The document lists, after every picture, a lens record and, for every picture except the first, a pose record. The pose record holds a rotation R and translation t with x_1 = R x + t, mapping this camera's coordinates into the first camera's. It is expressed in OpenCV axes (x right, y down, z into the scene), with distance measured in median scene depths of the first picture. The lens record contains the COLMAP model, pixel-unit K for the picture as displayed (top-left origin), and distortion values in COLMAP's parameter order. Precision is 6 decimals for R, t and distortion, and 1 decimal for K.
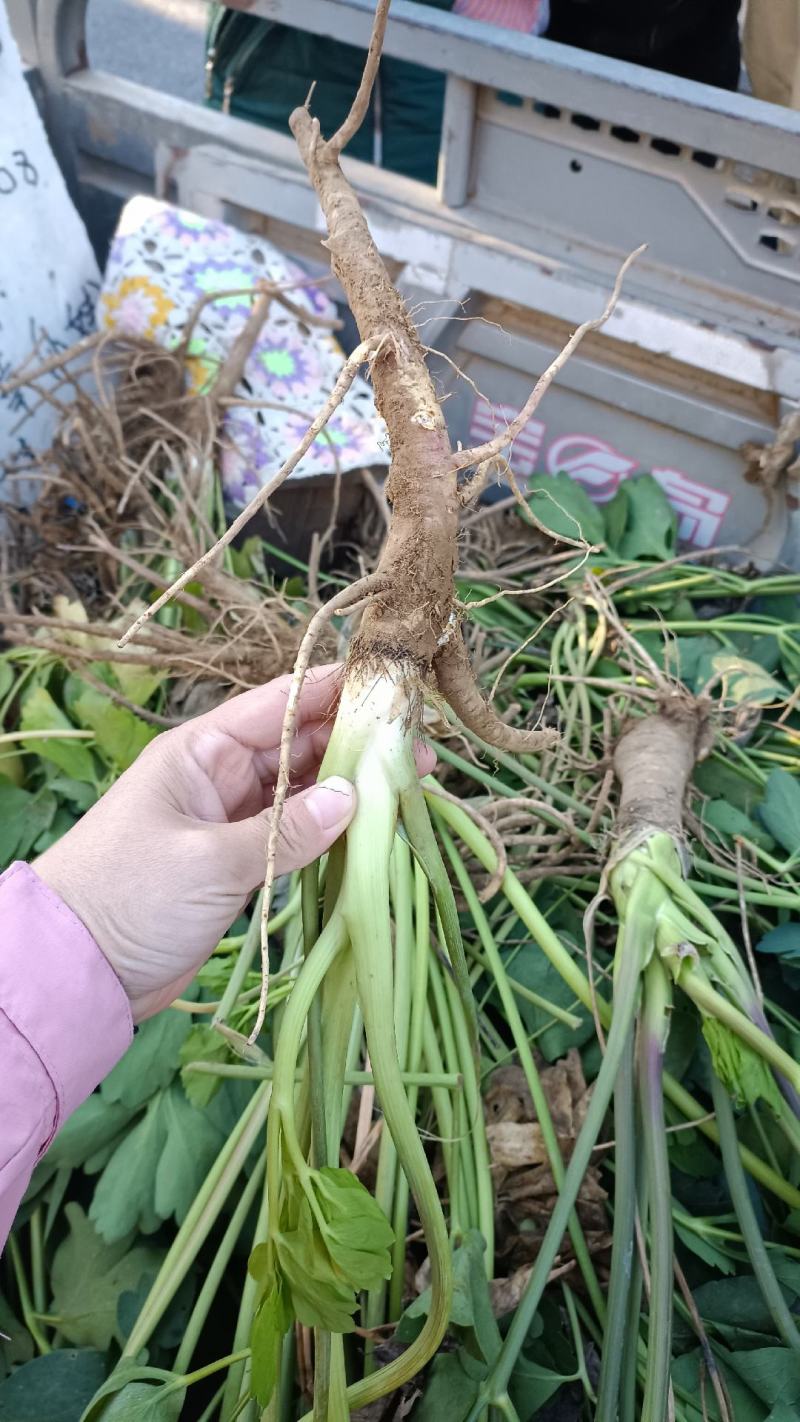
lens RADIAL K [[1013.7, 0, 398.0], [0, 1013.7, 707.9], [0, 0, 1]] dist [0.005617, -0.000649]
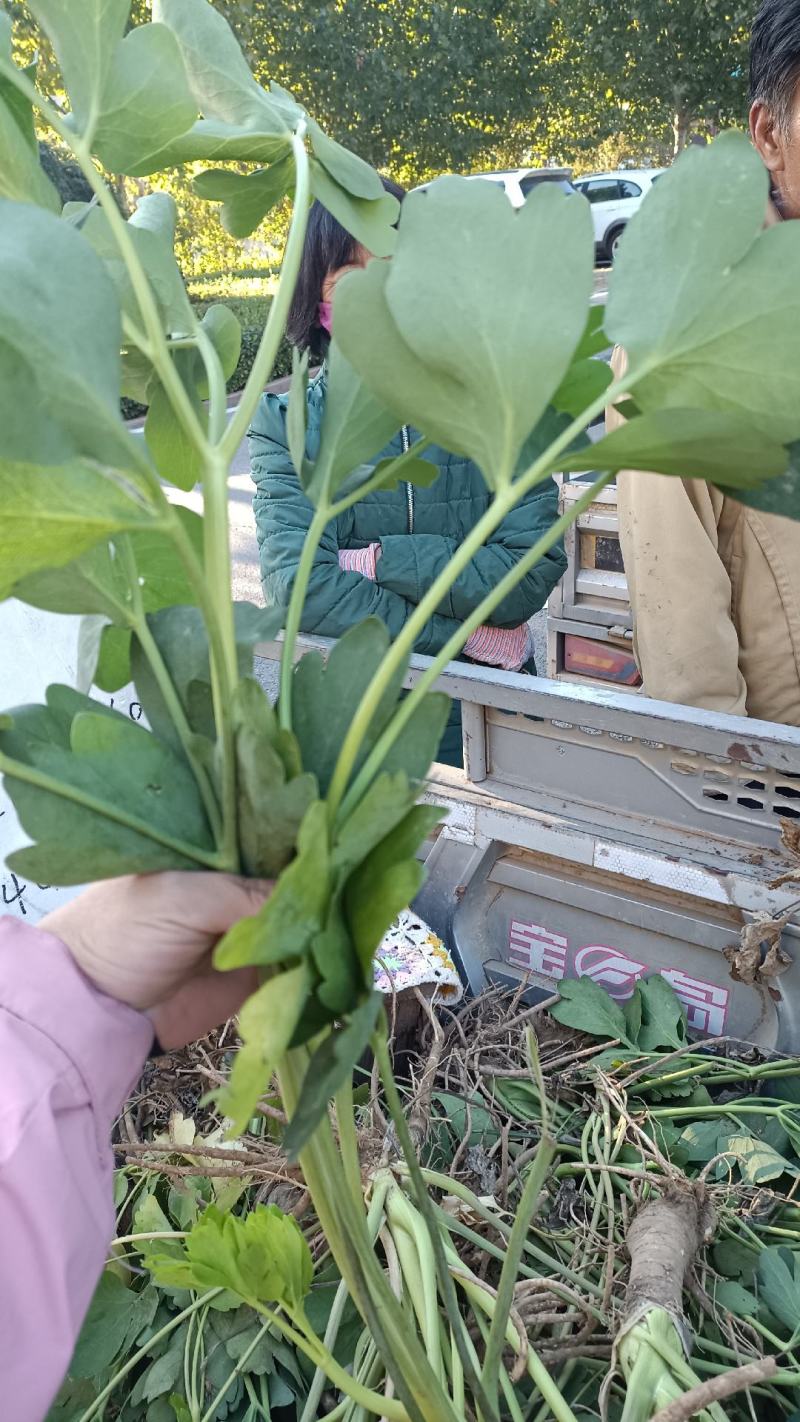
lens RADIAL K [[1013.7, 0, 398.0], [0, 1013.7, 707.9], [0, 0, 1]] dist [0.005617, -0.000649]
pose [[0.992065, -0.089181, -0.088616, 0.089205], [0.040330, 0.893348, -0.447552, 0.012037], [0.119078, 0.440427, 0.889856, -0.264255]]
